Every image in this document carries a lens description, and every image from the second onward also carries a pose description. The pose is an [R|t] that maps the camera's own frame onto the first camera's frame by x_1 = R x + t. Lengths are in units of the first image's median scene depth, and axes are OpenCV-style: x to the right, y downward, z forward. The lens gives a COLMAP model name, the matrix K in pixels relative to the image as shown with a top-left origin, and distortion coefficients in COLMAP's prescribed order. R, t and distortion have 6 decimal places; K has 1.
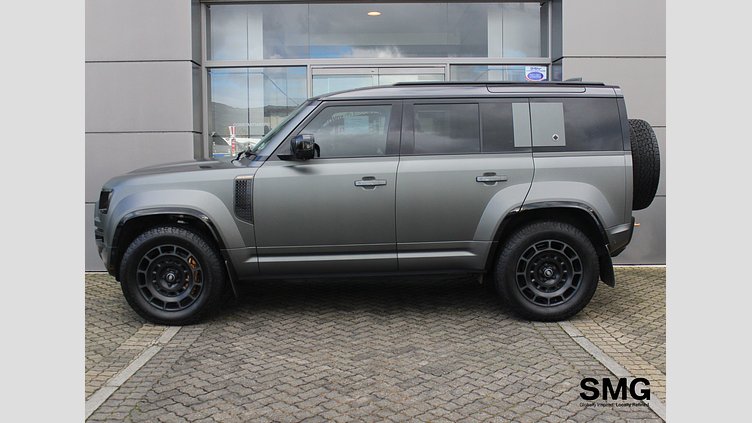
lens RADIAL K [[680.4, 0, 376.0], [0, 680.4, 211.5], [0, 0, 1]] dist [-0.071756, 0.008742]
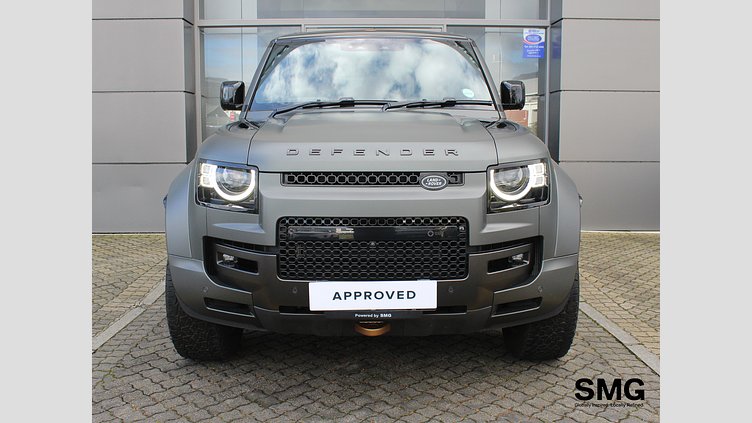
lens RADIAL K [[641.6, 0, 376.0], [0, 641.6, 211.5], [0, 0, 1]] dist [-0.080565, 0.005444]
pose [[0.999920, 0.009625, 0.008241, 0.002350], [-0.009967, 0.999046, 0.042527, 0.024552], [-0.007824, -0.042606, 0.999061, 0.118499]]
